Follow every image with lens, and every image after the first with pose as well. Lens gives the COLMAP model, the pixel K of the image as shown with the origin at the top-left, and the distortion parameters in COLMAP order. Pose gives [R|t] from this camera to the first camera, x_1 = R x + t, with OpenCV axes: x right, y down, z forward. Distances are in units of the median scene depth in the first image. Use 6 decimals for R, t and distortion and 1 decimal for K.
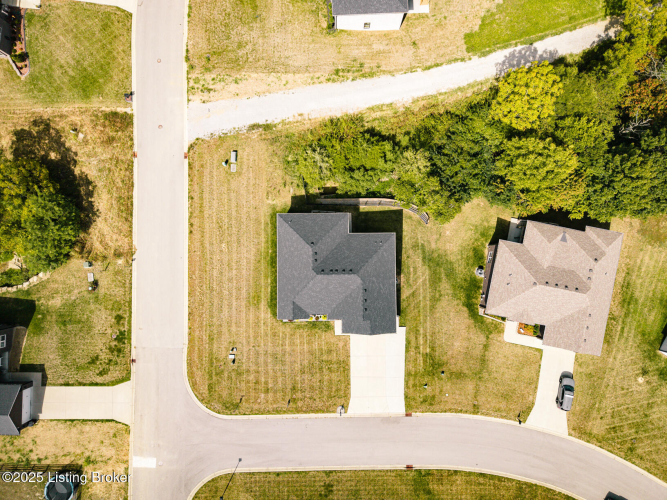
lens RADIAL K [[446.2, 0, 335.3], [0, 446.2, 249.4], [0, 0, 1]] dist [0.022179, -0.021554]
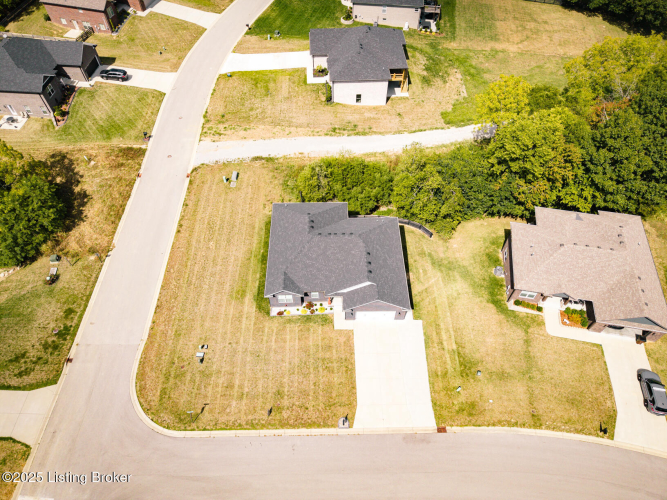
lens RADIAL K [[446.2, 0, 335.3], [0, 446.2, 249.4], [0, 0, 1]] dist [0.022179, -0.021554]
pose [[0.999948, -0.008295, 0.005996, -0.002764], [0.010235, 0.803862, -0.594728, 0.547327], [0.000113, 0.594758, 0.803905, 0.272985]]
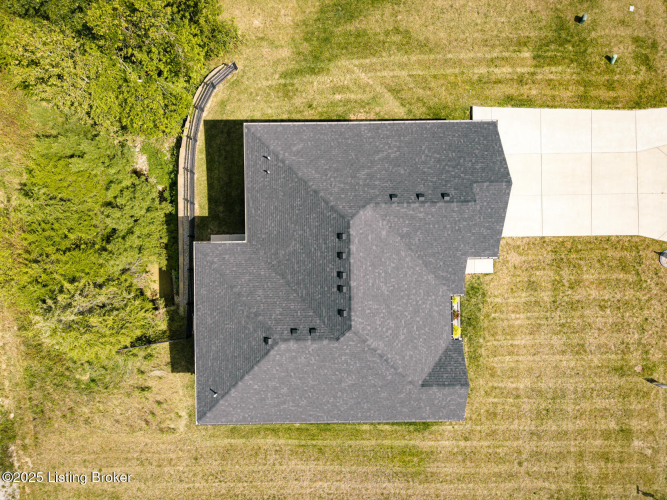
lens RADIAL K [[446.2, 0, 335.3], [0, 446.2, 249.4], [0, 0, 1]] dist [0.022179, -0.021554]
pose [[-0.004133, -0.999989, 0.001982, 0.020907], [0.999600, -0.004076, 0.027994, 0.030105], [-0.027985, 0.002097, 0.999606, 0.574297]]
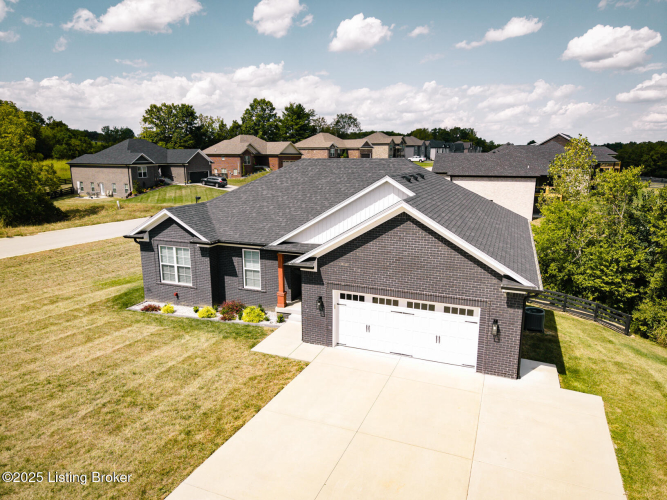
lens RADIAL K [[446.2, 0, 335.3], [0, 446.2, 249.4], [0, 0, 1]] dist [0.022179, -0.021554]
pose [[0.926829, 0.077292, -0.367442, 0.118625], [-0.375413, 0.209651, -0.902835, 0.370017], [0.007253, 0.974717, 0.223327, 0.892559]]
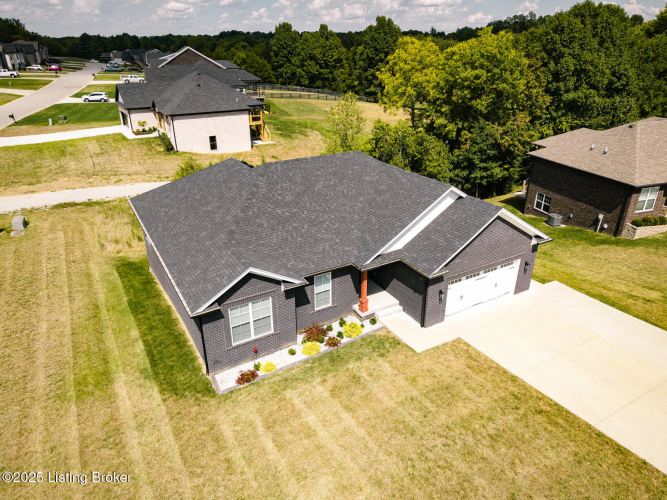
lens RADIAL K [[446.2, 0, 335.3], [0, 446.2, 249.4], [0, 0, 1]] dist [0.022179, -0.021554]
pose [[0.866230, -0.210000, 0.453372, -0.157148], [0.499589, 0.377761, -0.779556, 0.356943], [-0.007560, 0.901774, 0.432142, 0.816545]]
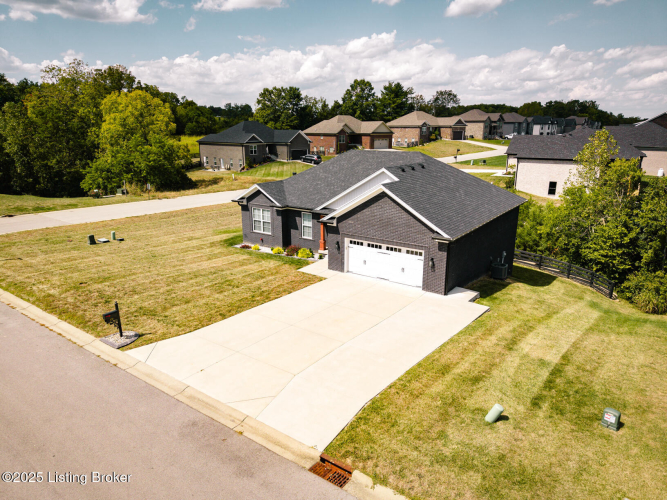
lens RADIAL K [[441.3, 0, 333.5], [0, 441.3, 250.0], [0, 0, 1]] dist [0.093958, -0.131844]
pose [[0.811424, 0.155321, -0.563442, 0.237067], [-0.584377, 0.231635, -0.777720, 0.465138], [0.009717, 0.960323, 0.278720, 0.870281]]
